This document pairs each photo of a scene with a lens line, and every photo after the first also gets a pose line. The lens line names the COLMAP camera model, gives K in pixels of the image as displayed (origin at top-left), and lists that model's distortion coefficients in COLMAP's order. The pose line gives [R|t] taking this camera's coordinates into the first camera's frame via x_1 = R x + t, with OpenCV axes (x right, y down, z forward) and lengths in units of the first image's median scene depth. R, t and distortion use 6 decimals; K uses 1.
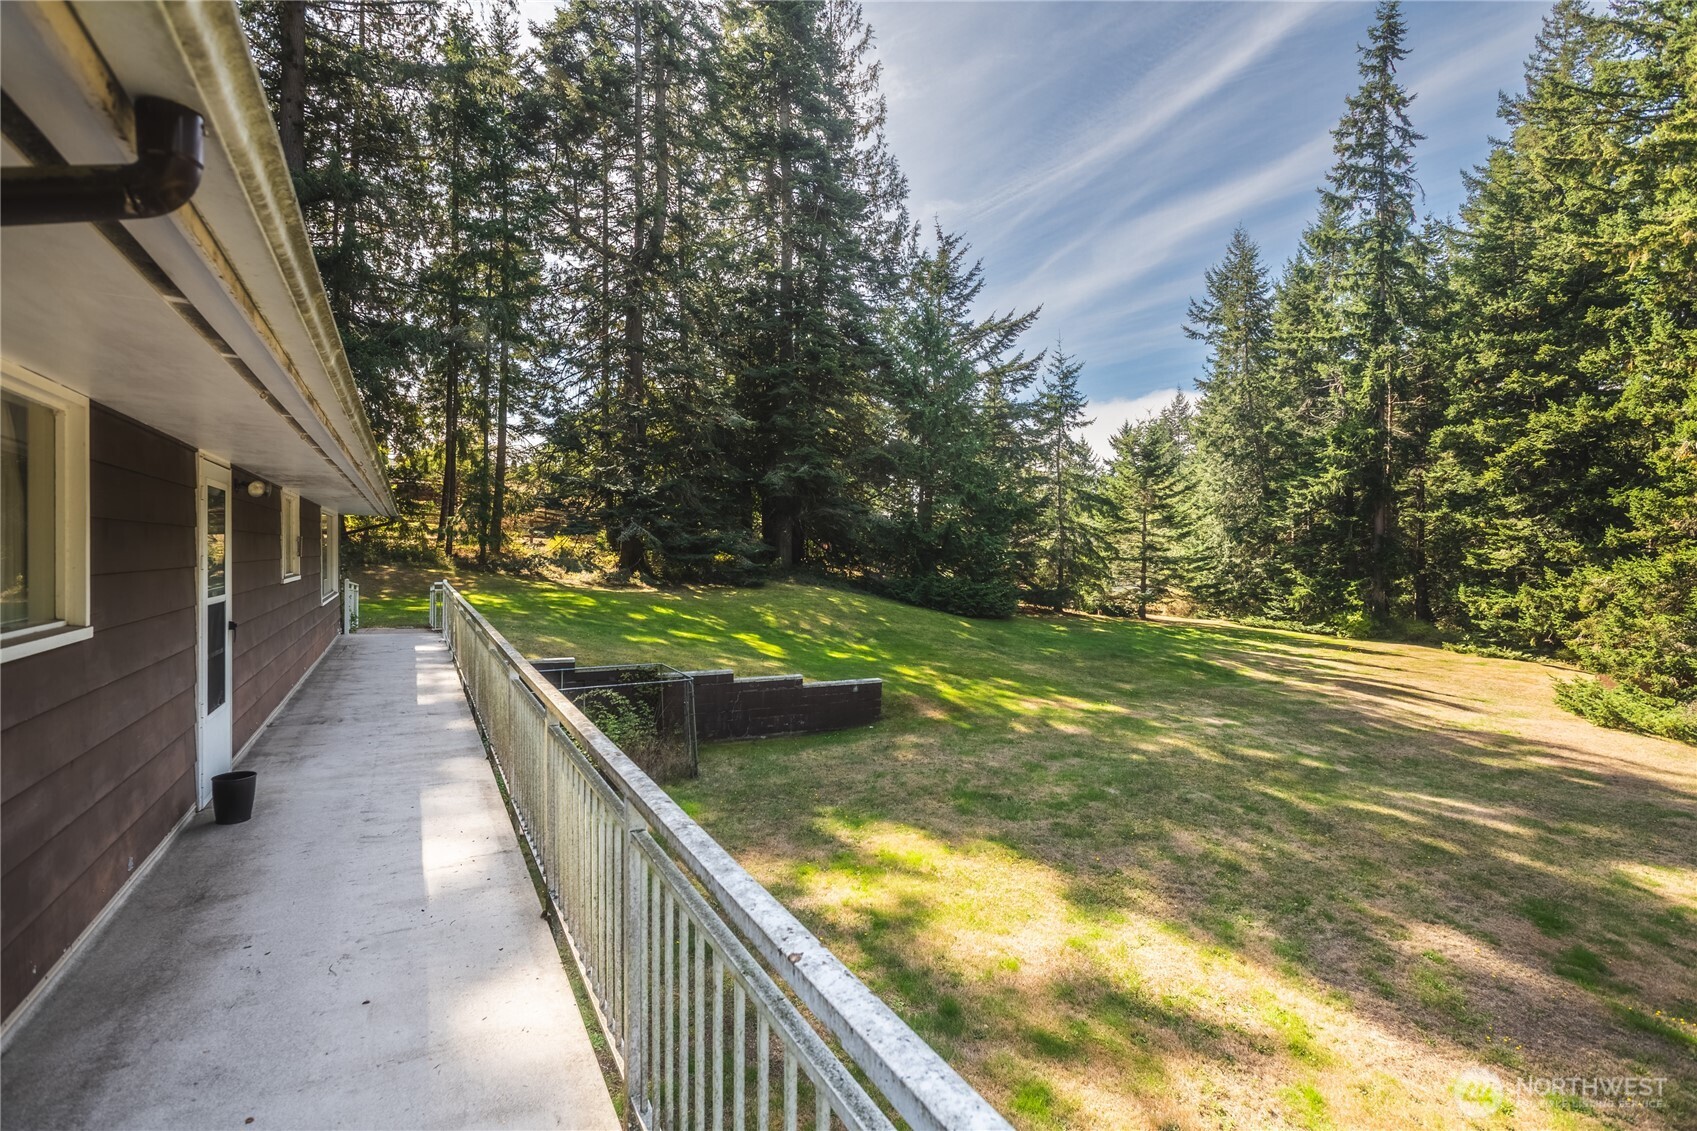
lens RADIAL K [[819.6, 0, 851.6], [0, 819.6, 547.4], [0, 0, 1]] dist [-0.000924, 0.000196]
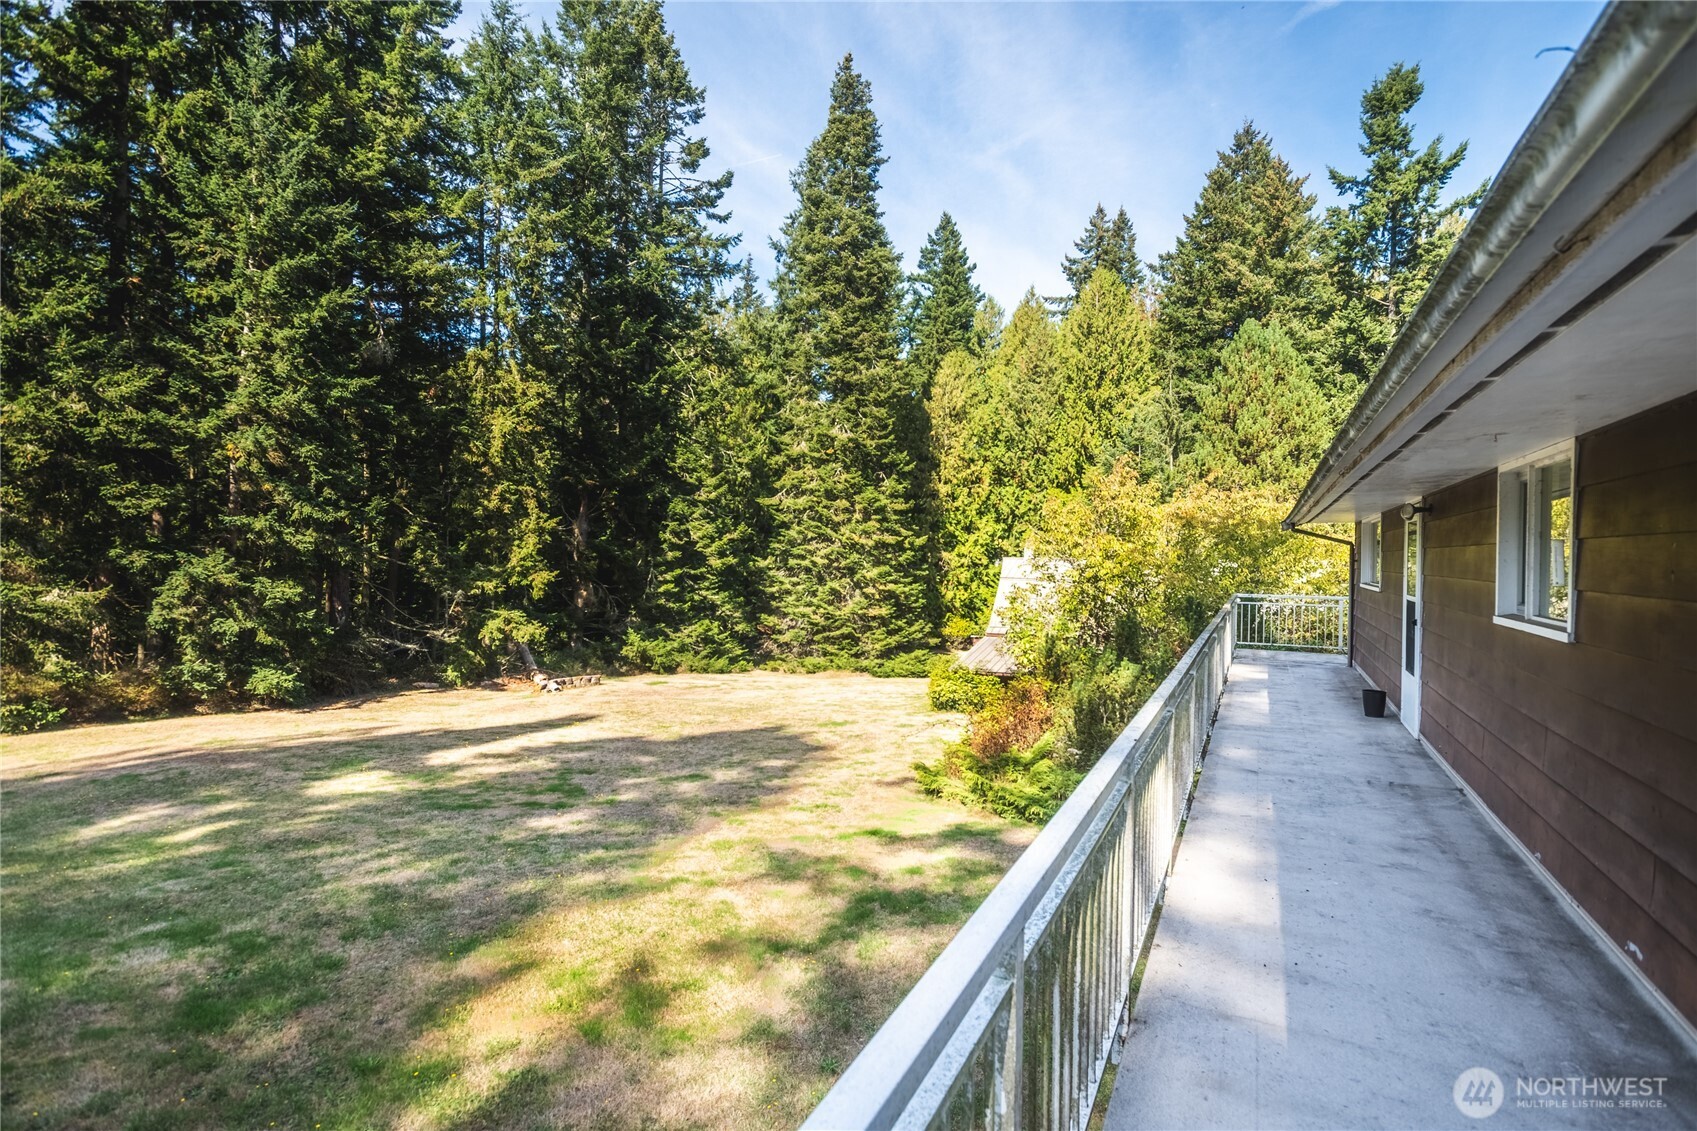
lens RADIAL K [[810.2, 0, 848.5], [0, 810.2, 565.5], [0, 0, 1]] dist [0.000755, 0.000987]
pose [[-0.574522, -0.023978, 0.818138, -0.579149], [-0.022093, 0.999661, 0.013784, 0.003392], [-0.818191, -0.010156, -0.574857, 1.110501]]
